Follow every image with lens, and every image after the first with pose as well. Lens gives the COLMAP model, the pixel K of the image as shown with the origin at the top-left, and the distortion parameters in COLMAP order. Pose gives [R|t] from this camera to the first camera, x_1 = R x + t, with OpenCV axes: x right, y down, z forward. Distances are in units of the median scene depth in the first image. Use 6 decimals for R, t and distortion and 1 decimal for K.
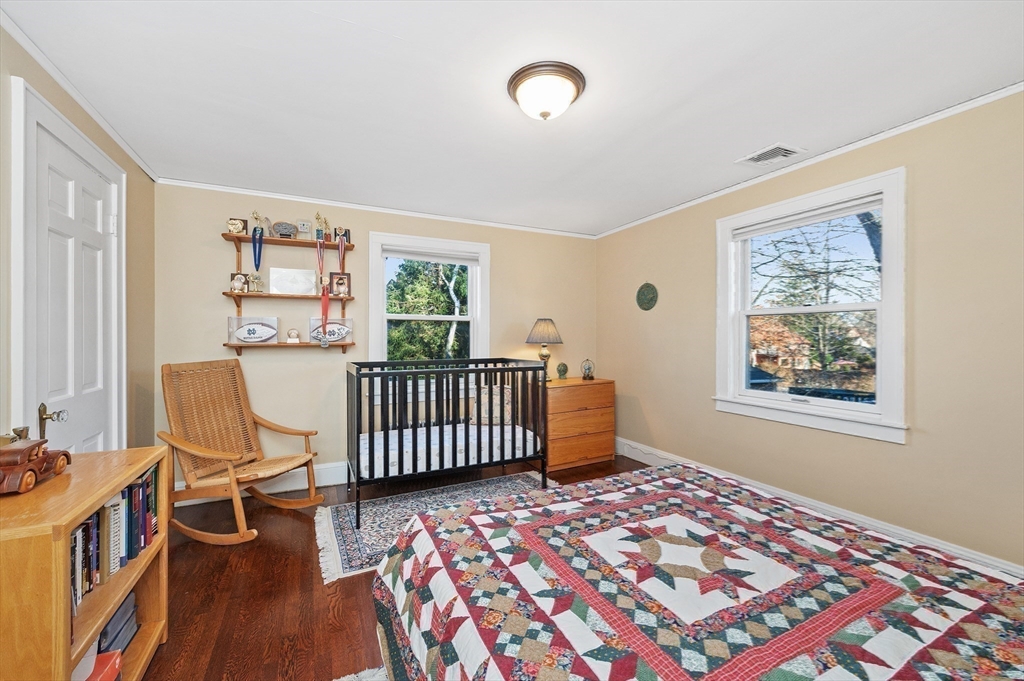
lens RADIAL K [[412.3, 0, 508.5], [0, 412.3, 337.7], [0, 0, 1]] dist [0.000100, -0.000039]
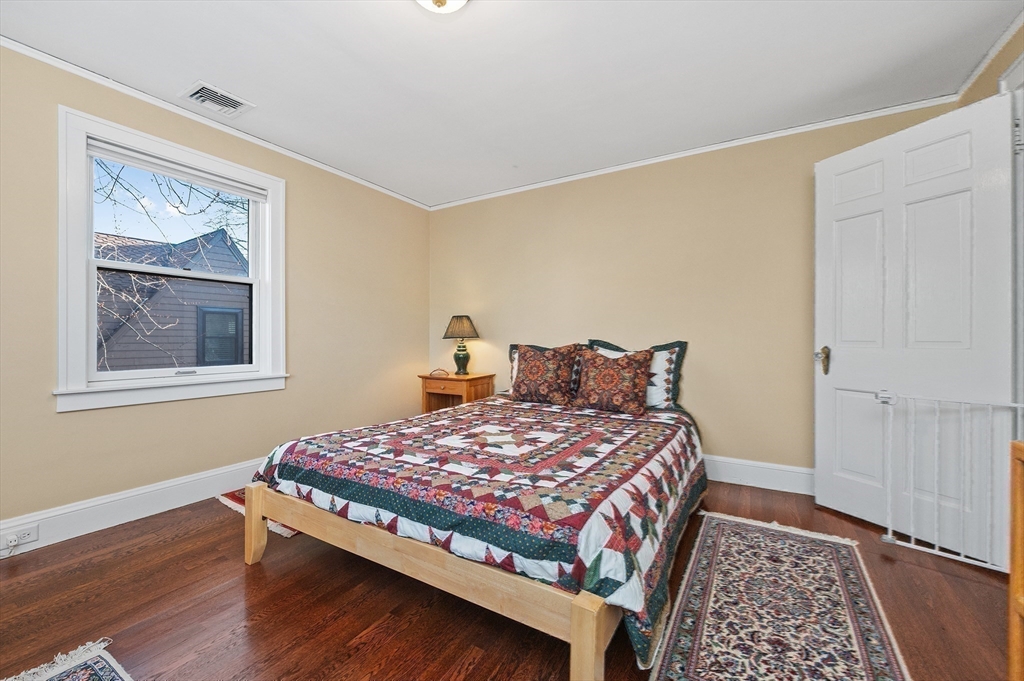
lens RADIAL K [[412.3, 0, 508.5], [0, 412.3, 337.7], [0, 0, 1]] dist [0.000100, -0.000039]
pose [[-0.543571, -0.001034, 0.839363, -0.724252], [-0.001937, 0.999998, -0.000023, 0.120005], [-0.839361, -0.001638, -0.543572, 1.466816]]
